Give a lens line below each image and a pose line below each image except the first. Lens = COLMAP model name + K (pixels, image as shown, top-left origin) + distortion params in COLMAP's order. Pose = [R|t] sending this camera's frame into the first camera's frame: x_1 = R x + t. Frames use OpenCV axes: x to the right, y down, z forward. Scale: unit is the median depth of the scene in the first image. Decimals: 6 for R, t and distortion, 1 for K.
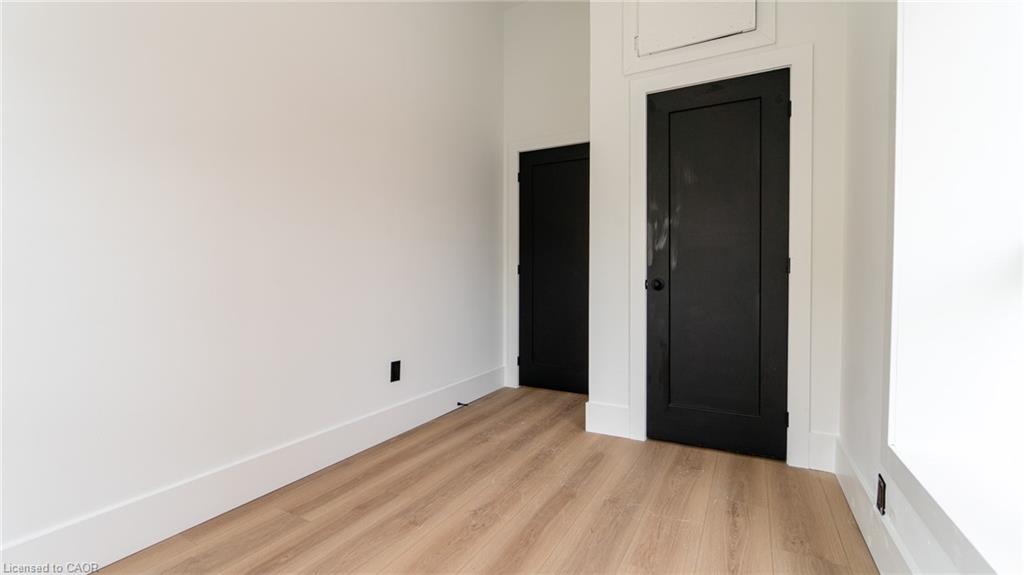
lens RADIAL K [[438.0, 0, 508.9], [0, 438.0, 283.1], [0, 0, 1]] dist [-0.003598, 0.000017]
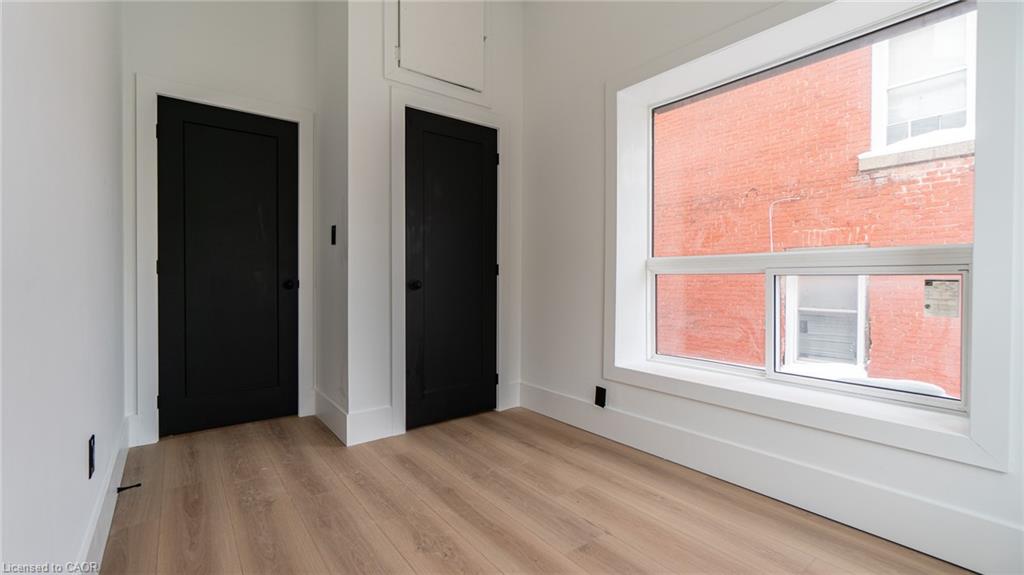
lens RADIAL K [[438.0, 0, 508.9], [0, 438.0, 283.1], [0, 0, 1]] dist [-0.003598, 0.000017]
pose [[0.406520, -0.007996, 0.913607, -0.643471], [0.014051, 0.999898, 0.002499, 0.000244], [-0.913534, 0.011821, 0.406591, 0.395327]]
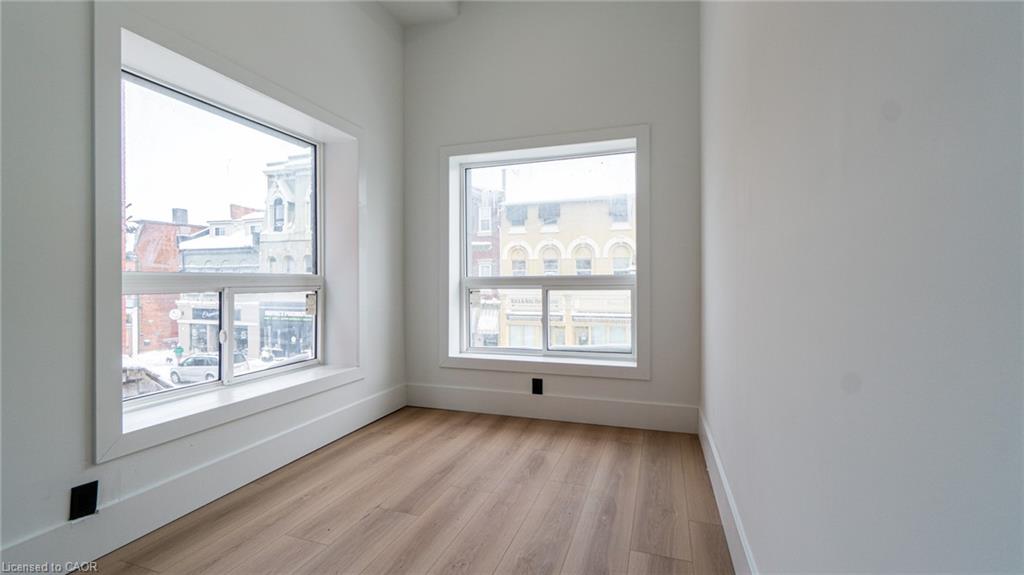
lens RADIAL K [[438.0, 0, 508.9], [0, 438.0, 283.1], [0, 0, 1]] dist [-0.003598, 0.000017]
pose [[-0.985844, 0.000162, -0.167666, -0.013459], [-0.003622, 0.999746, 0.022262, -0.062008], [0.167627, 0.022554, -0.985592, 1.495178]]
